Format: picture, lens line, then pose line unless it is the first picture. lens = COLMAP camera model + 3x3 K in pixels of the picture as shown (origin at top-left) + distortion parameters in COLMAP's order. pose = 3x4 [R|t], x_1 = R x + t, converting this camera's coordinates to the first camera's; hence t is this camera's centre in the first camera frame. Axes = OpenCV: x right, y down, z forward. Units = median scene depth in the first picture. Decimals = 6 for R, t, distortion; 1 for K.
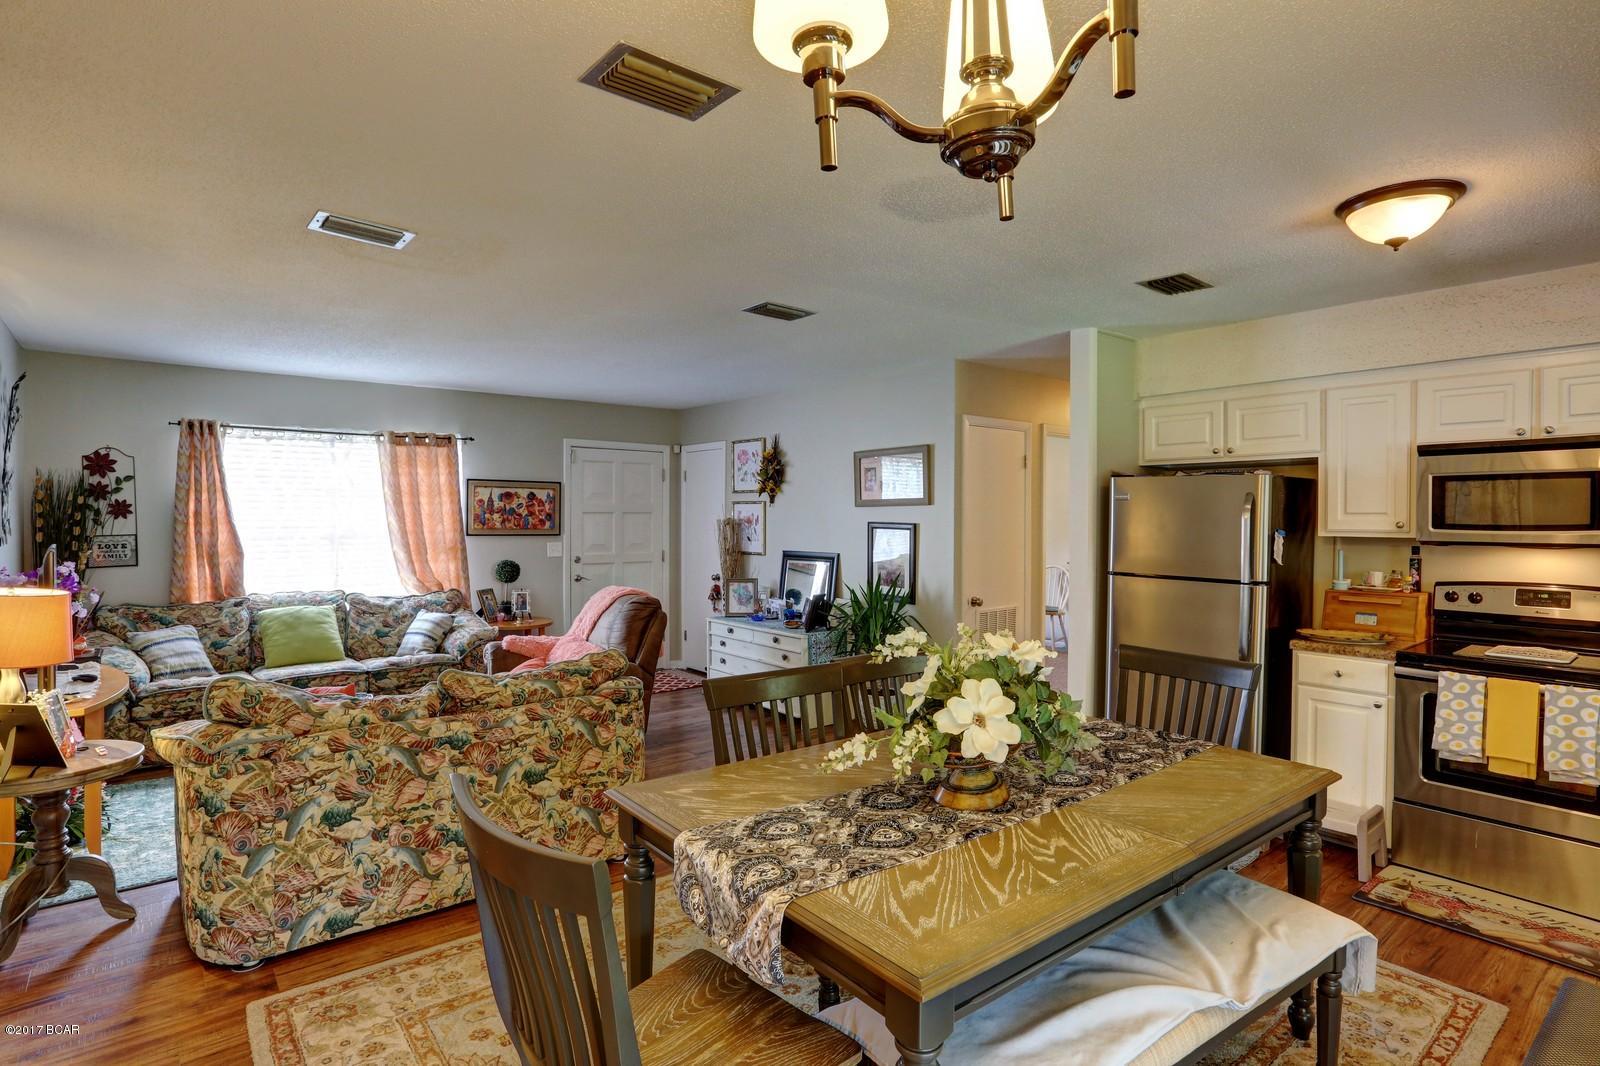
lens RADIAL K [[819.6, 0, 798.7], [0, 819.6, 534.6], [0, 0, 1]] dist [-0.020738, -0.000297]
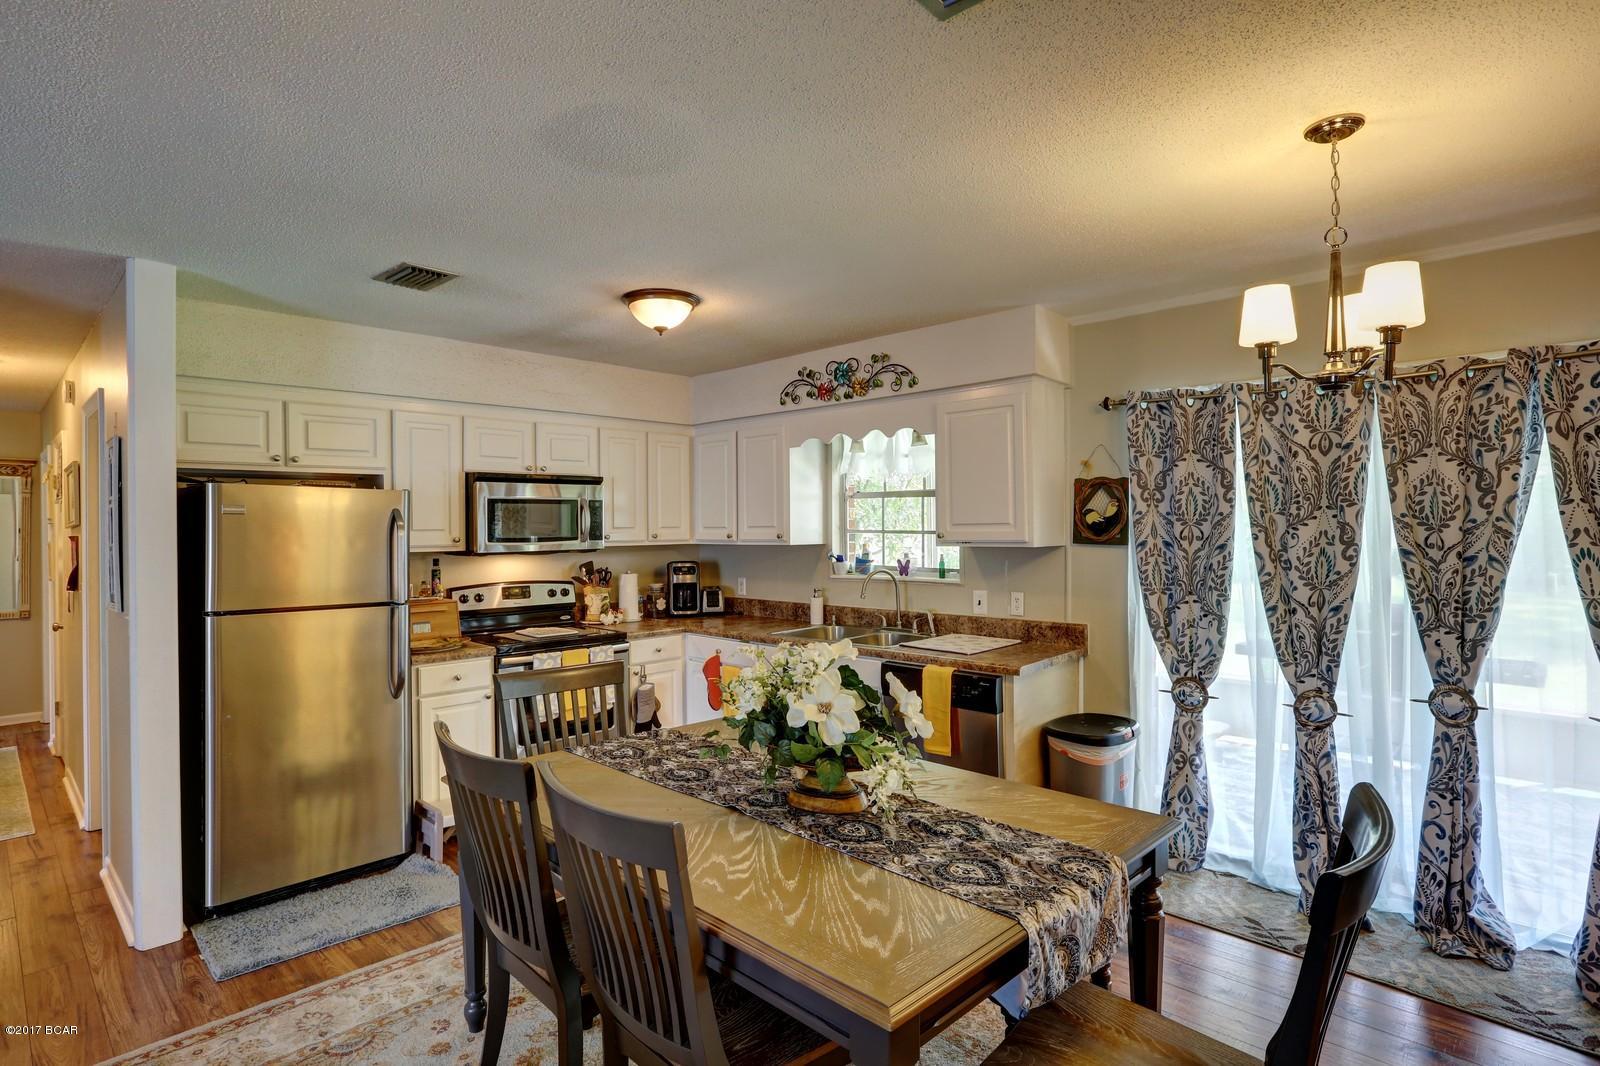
lens RADIAL K [[819.6, 0, 797.8], [0, 819.6, 526.7], [0, 0, 1]] dist [-0.020738, -0.000297]
pose [[-0.125009, 0.001265, 0.992155, -0.468872], [0.031021, 0.999515, 0.002634, -0.018812], [-0.991671, 0.031107, -0.124988, 0.667617]]
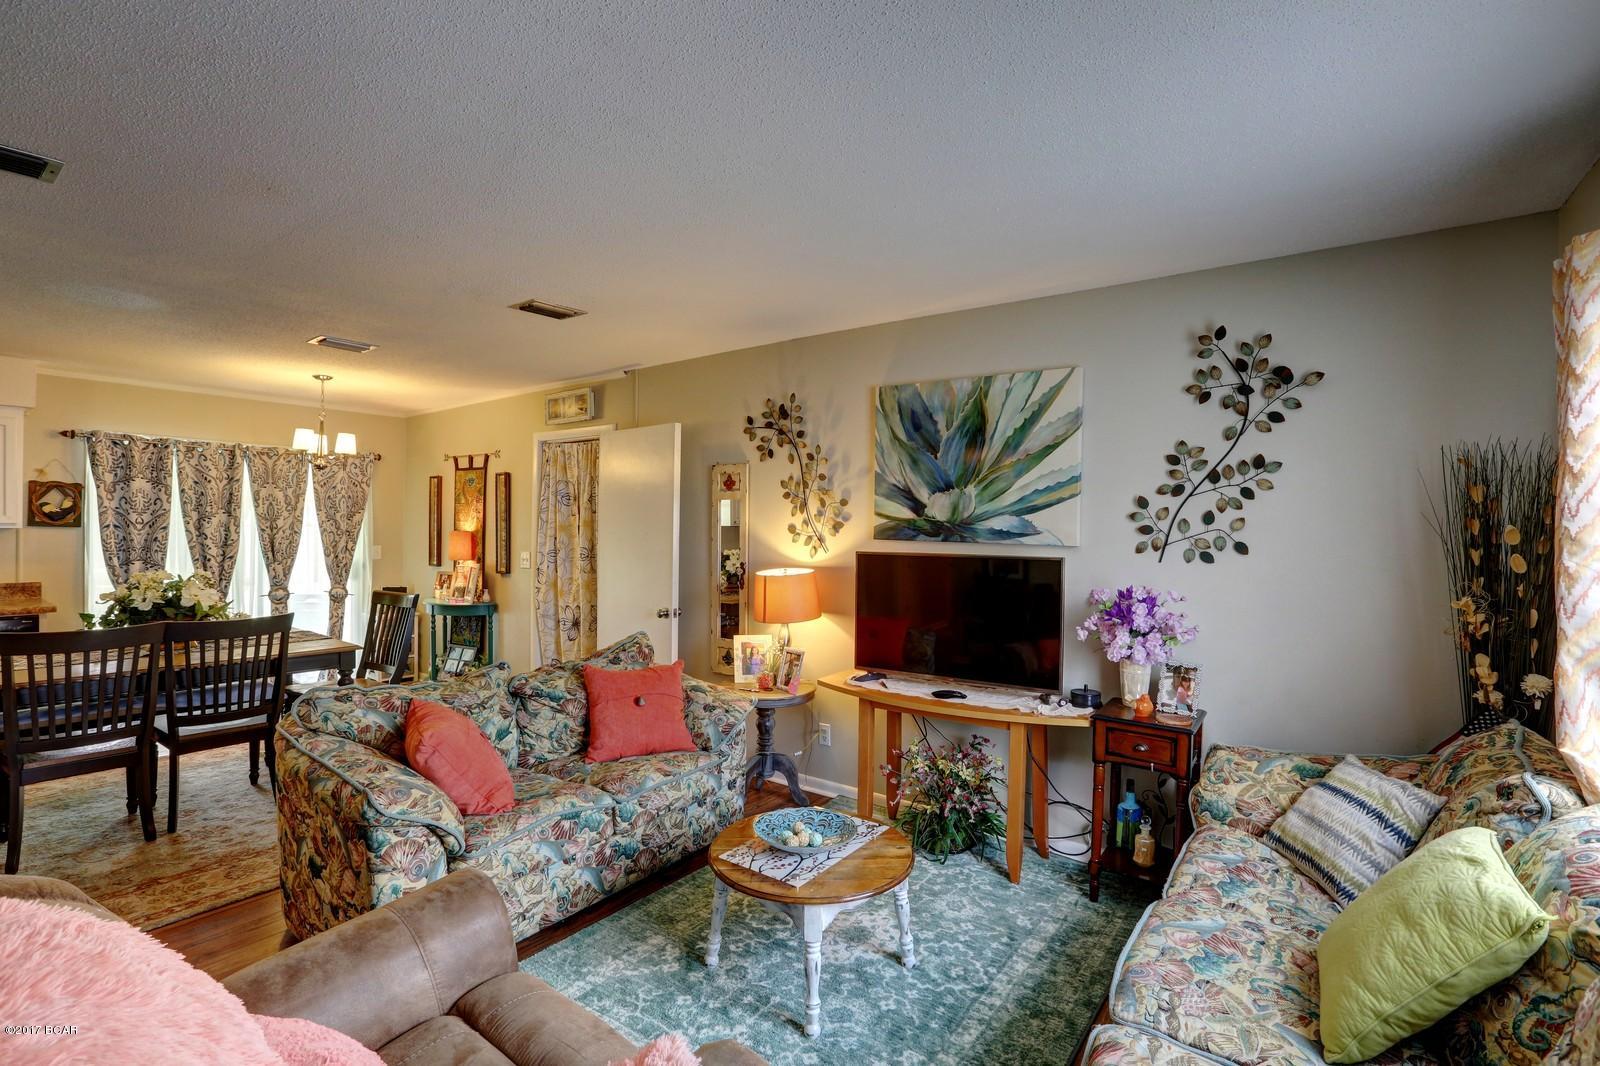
lens RADIAL K [[708.3, 0, 801.5], [0, 708.3, 533.5], [0, 0, 1]] dist [-0.039156, 0.003808]
pose [[-0.964272, -0.006832, -0.264828, -0.487606], [-0.014106, 0.999573, 0.025577, -0.020209], [0.264540, 0.028398, -0.963956, 1.294012]]
